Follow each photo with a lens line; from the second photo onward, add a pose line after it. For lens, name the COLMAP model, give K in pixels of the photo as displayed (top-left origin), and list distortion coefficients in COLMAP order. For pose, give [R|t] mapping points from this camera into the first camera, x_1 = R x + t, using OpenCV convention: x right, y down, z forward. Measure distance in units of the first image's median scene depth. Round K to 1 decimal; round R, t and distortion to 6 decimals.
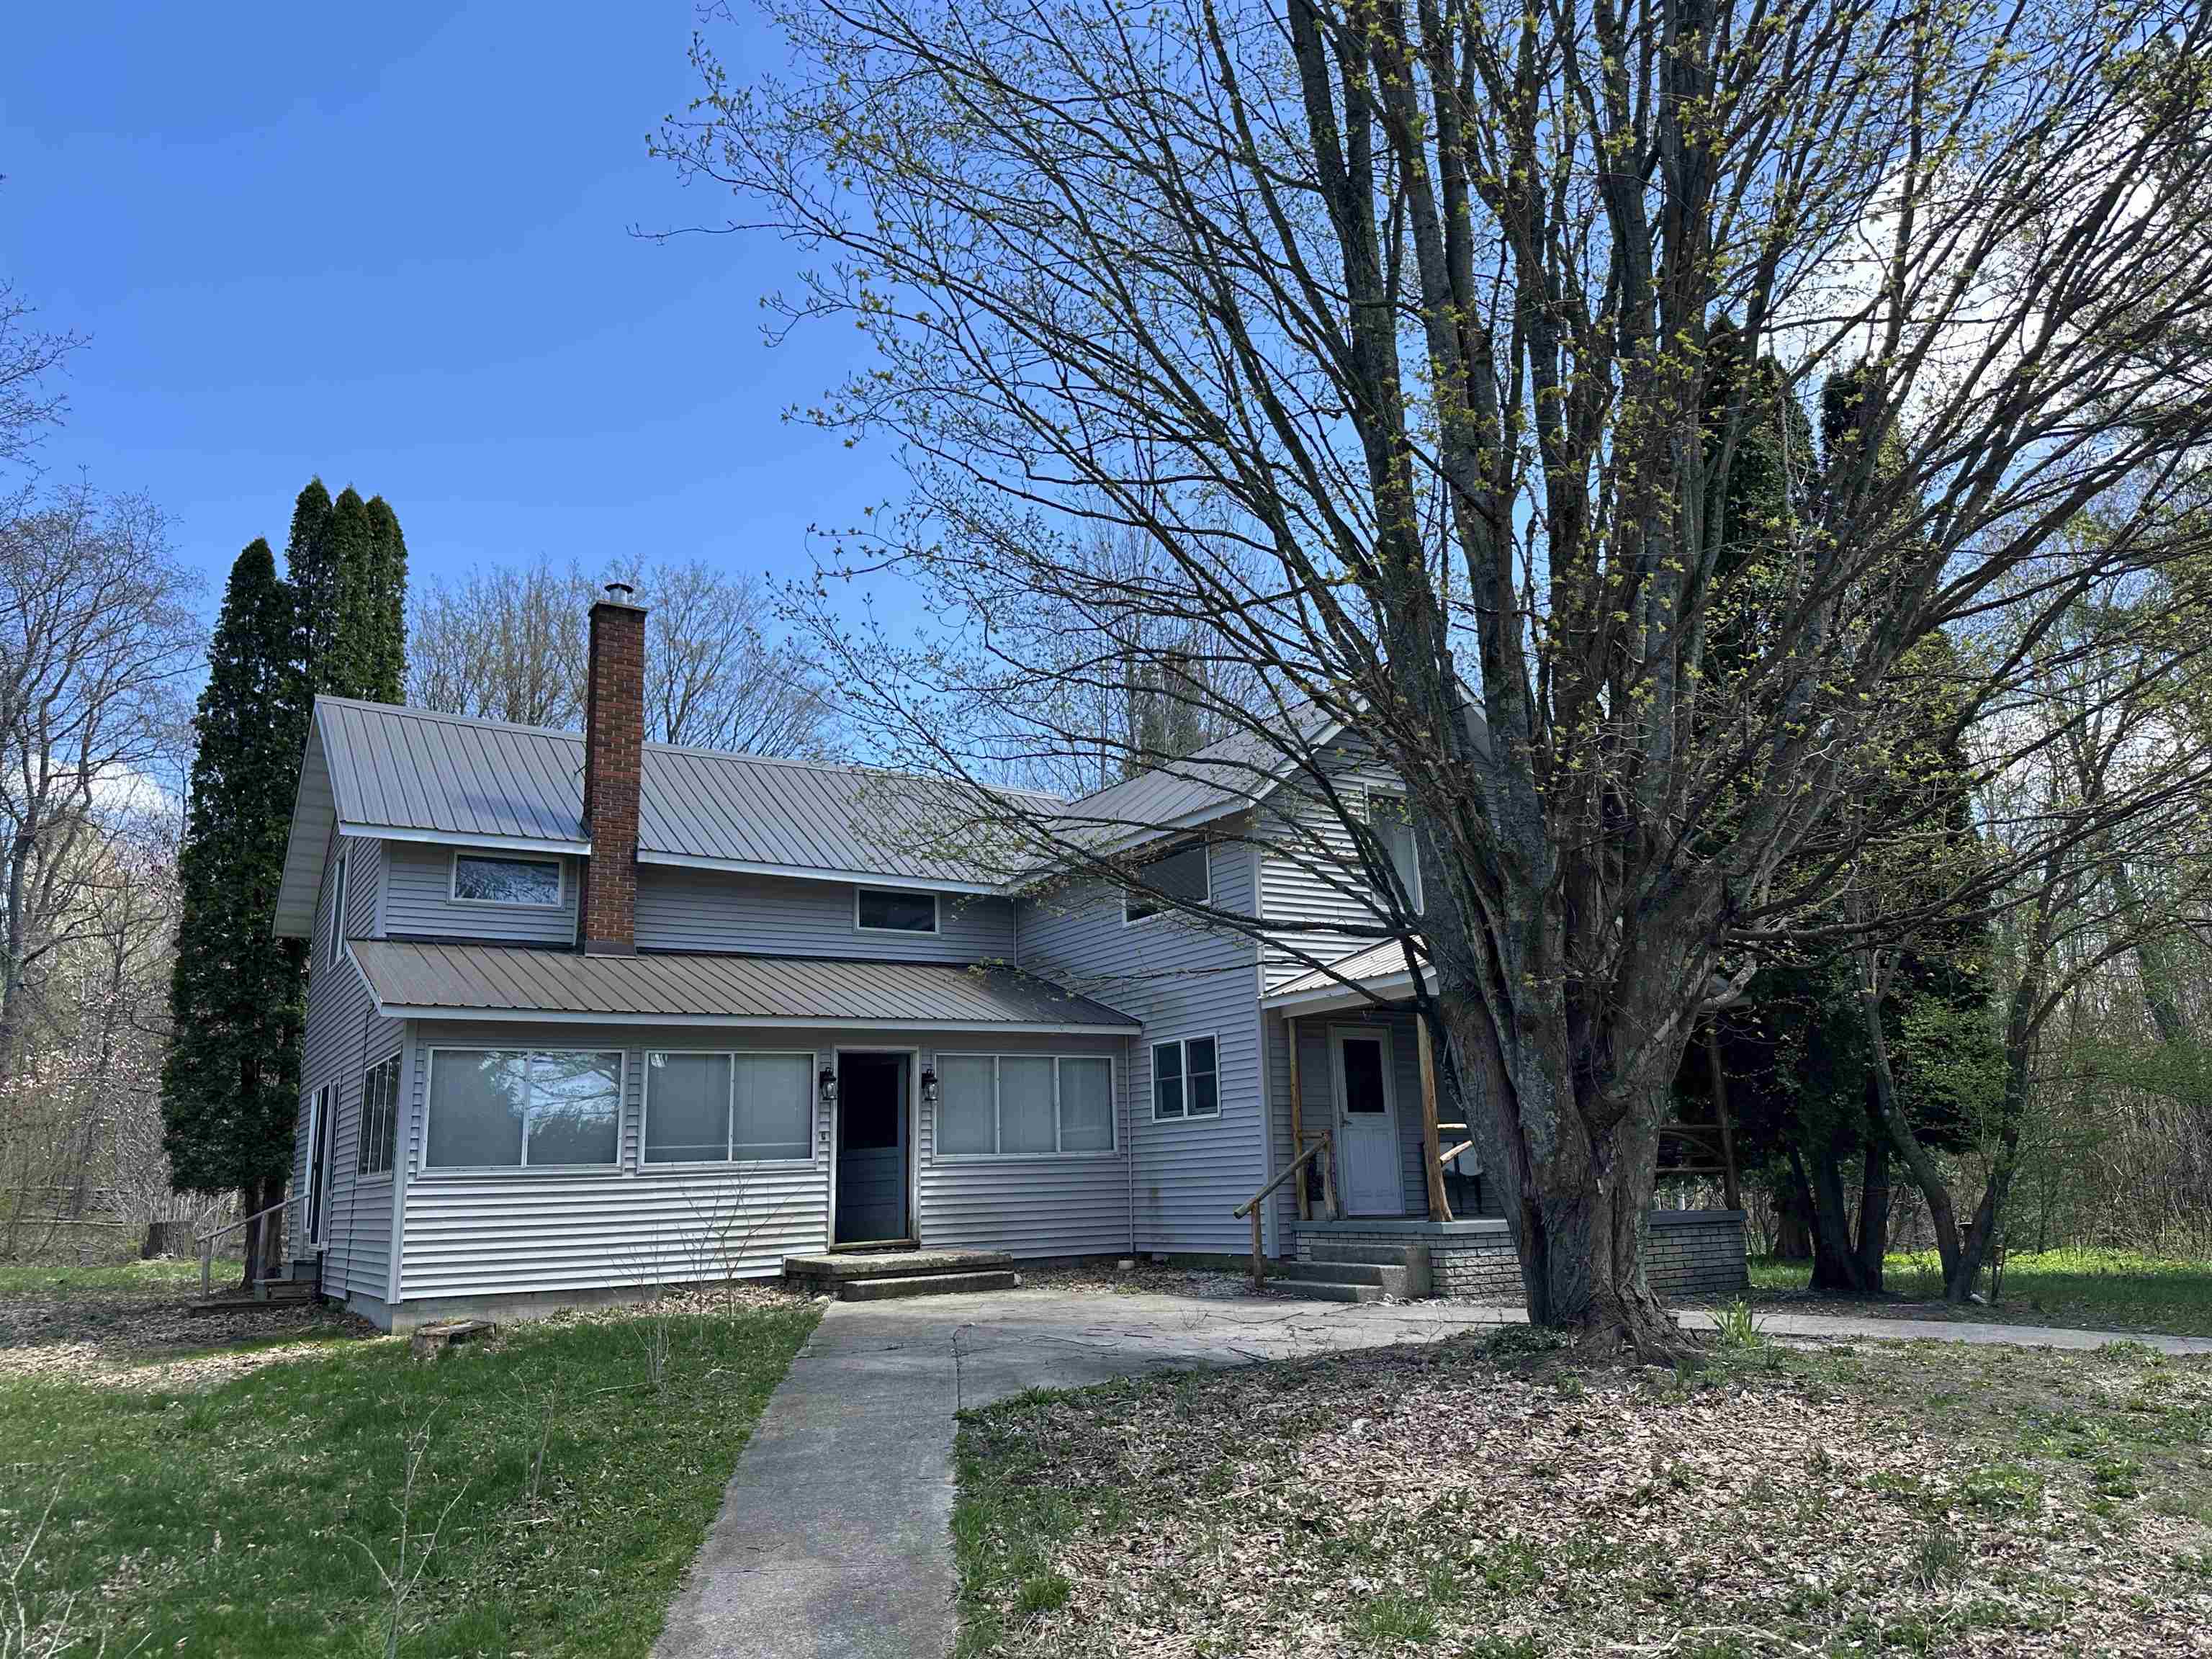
lens RADIAL K [[1530.2, 0, 1102.7], [0, 1530.2, 819.9], [0, 0, 1]] dist [-0.012897, -0.006524]
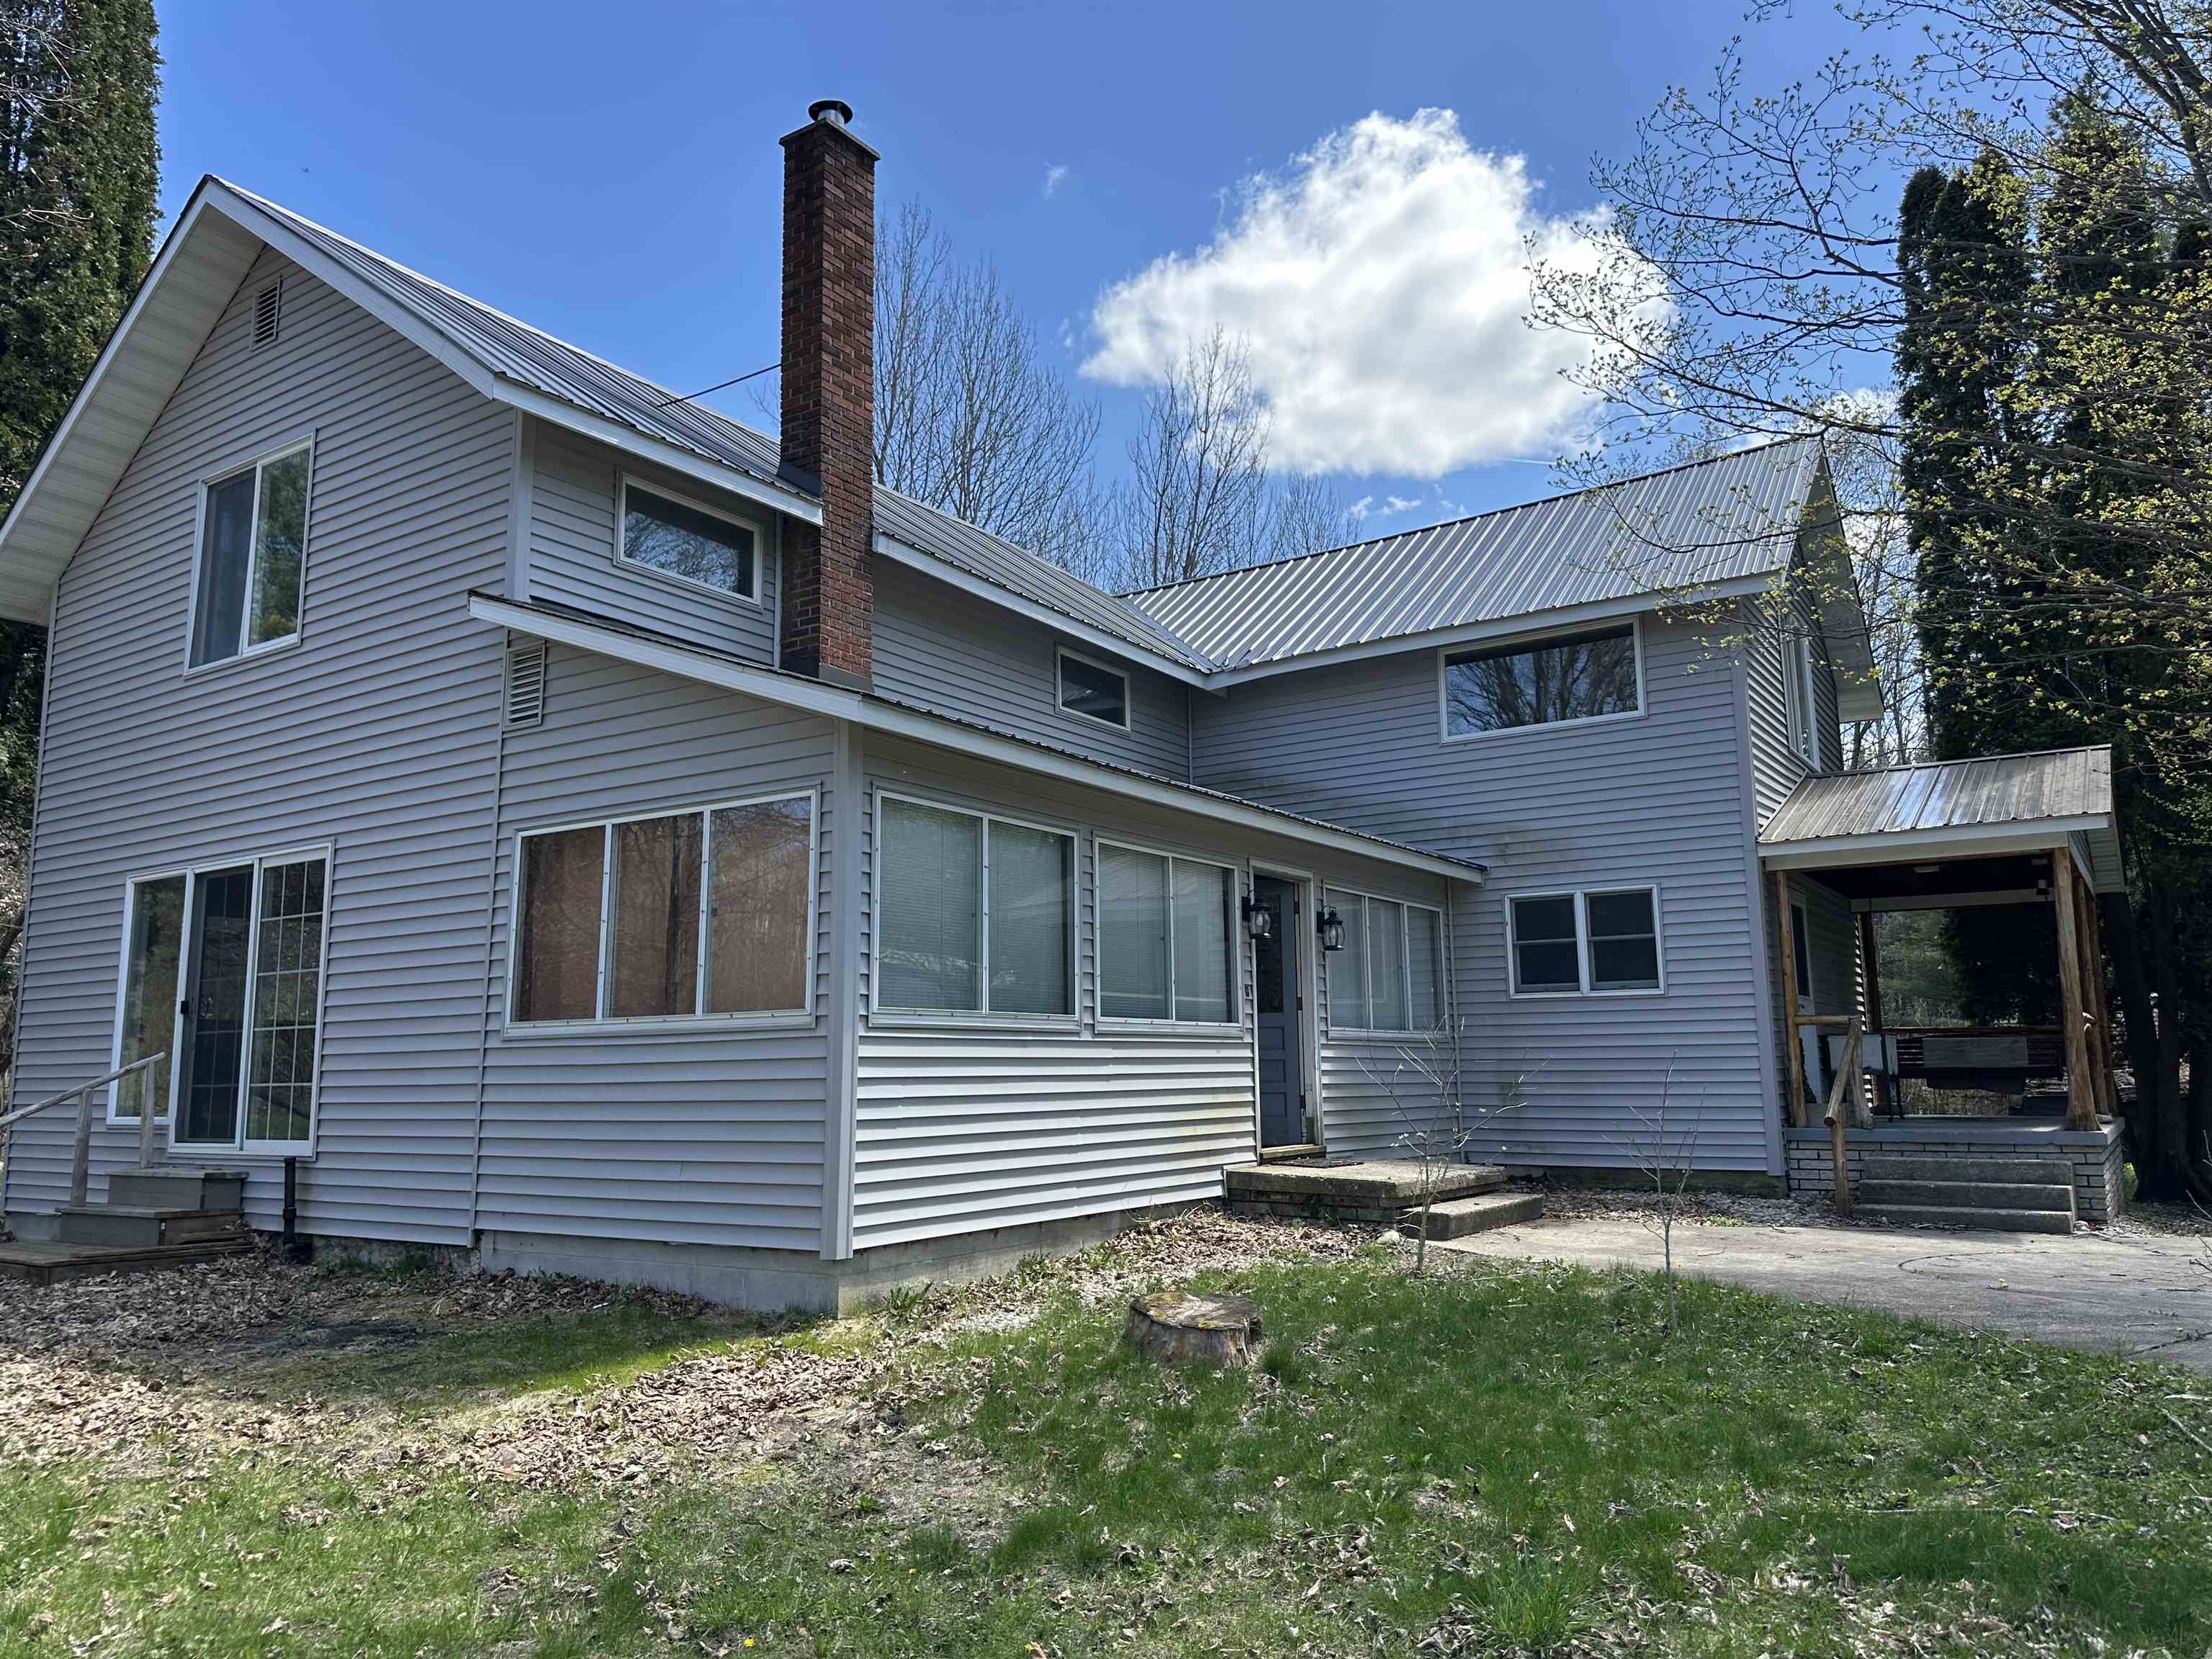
lens RADIAL K [[1530.2, 0, 1109.6], [0, 1530.2, 837.3], [0, 0, 1]] dist [-0.012897, -0.006524]
pose [[0.908973, 0.090154, 0.406990, -0.519292], [-0.117207, 0.992220, 0.041982, 0.119752], [-0.400039, -0.085863, 0.912467, 0.421253]]
